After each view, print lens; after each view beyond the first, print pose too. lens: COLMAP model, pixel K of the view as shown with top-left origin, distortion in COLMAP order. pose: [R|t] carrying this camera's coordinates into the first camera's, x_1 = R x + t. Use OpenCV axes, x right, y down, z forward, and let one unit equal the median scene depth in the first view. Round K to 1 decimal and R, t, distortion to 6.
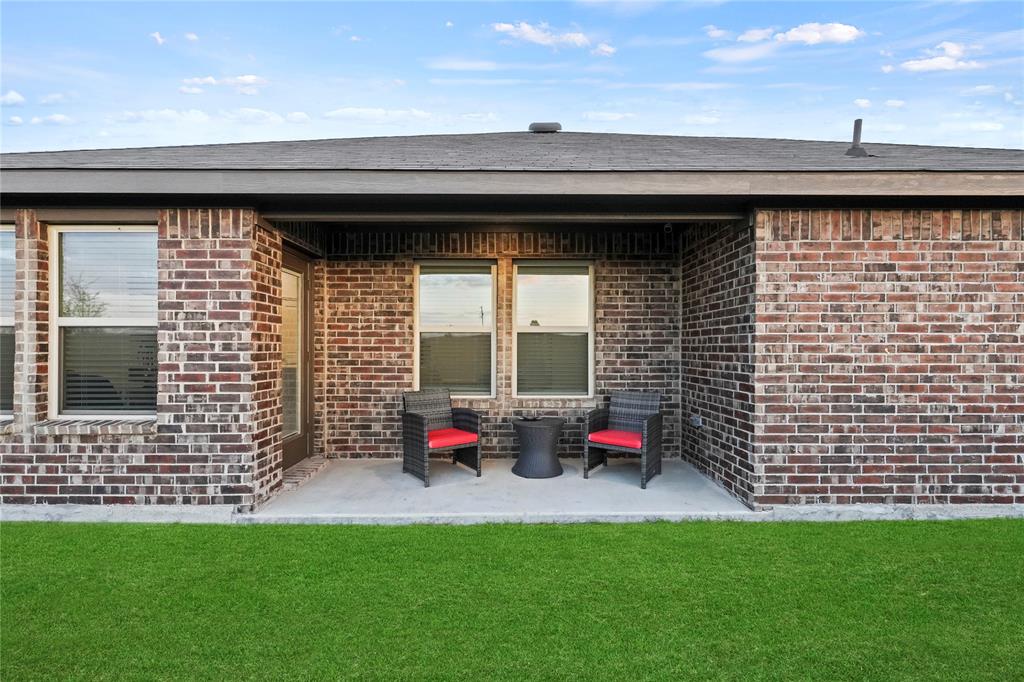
lens RADIAL K [[470.5, 0, 506.3], [0, 470.5, 346.4], [0, 0, 1]] dist [0.002498, -0.000347]
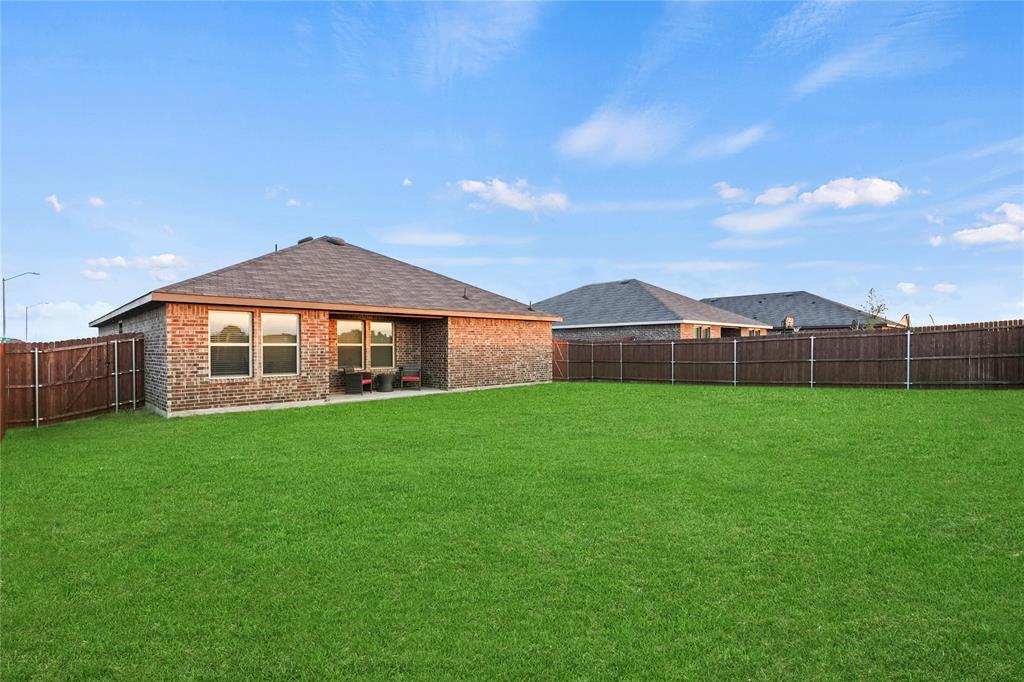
lens RADIAL K [[470.5, 0, 492.7], [0, 470.5, 357.0], [0, 0, 1]] dist [0.002498, -0.000347]
pose [[0.735873, -0.018949, 0.676854, -1.940805], [0.004070, 0.999714, 0.023563, -0.038625], [-0.677107, -0.014584, 0.735740, -2.254013]]
